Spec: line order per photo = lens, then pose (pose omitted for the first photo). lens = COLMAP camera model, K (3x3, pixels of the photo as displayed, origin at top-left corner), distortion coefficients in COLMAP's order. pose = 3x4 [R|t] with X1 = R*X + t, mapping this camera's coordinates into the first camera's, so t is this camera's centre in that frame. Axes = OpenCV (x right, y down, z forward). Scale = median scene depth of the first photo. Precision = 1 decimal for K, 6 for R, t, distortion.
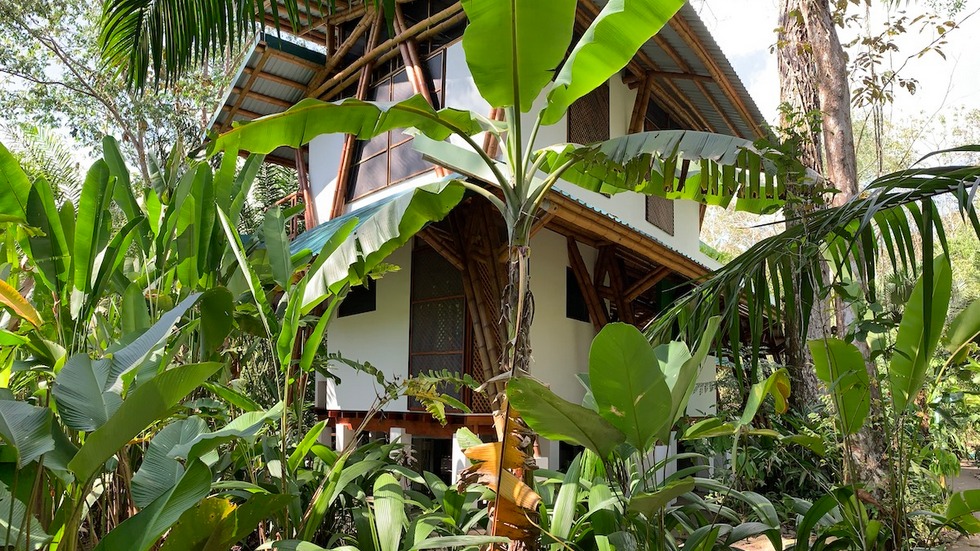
lens RADIAL K [[768.9, 0, 490.0], [0, 768.9, 275.5], [0, 0, 1]] dist [-0.002754, -0.000931]
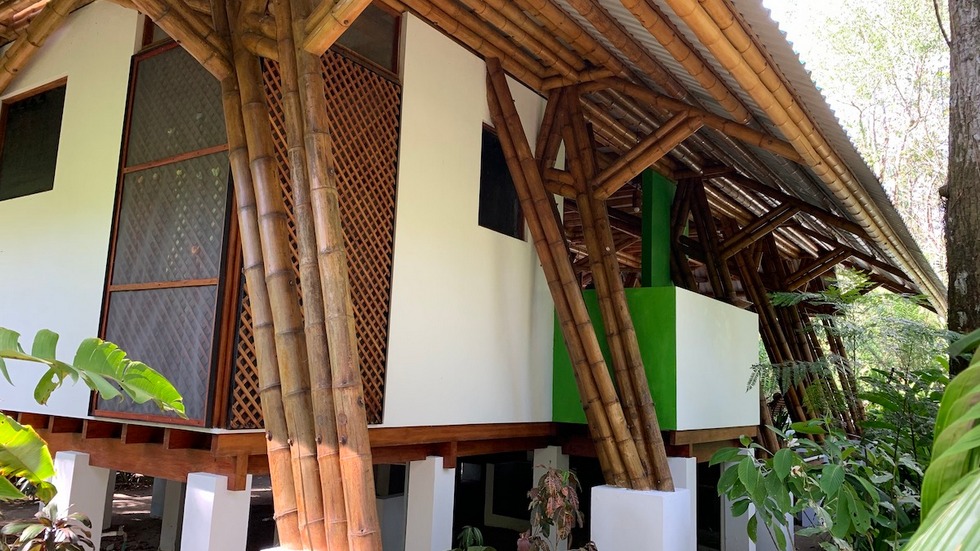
lens RADIAL K [[768.9, 0, 490.0], [0, 768.9, 275.5], [0, 0, 1]] dist [-0.002754, -0.000931]
pose [[0.994322, 0.042285, 0.097652, 0.061196], [-0.047821, 0.997337, 0.055058, 0.059881], [-0.095064, -0.059416, 0.993696, 0.512888]]
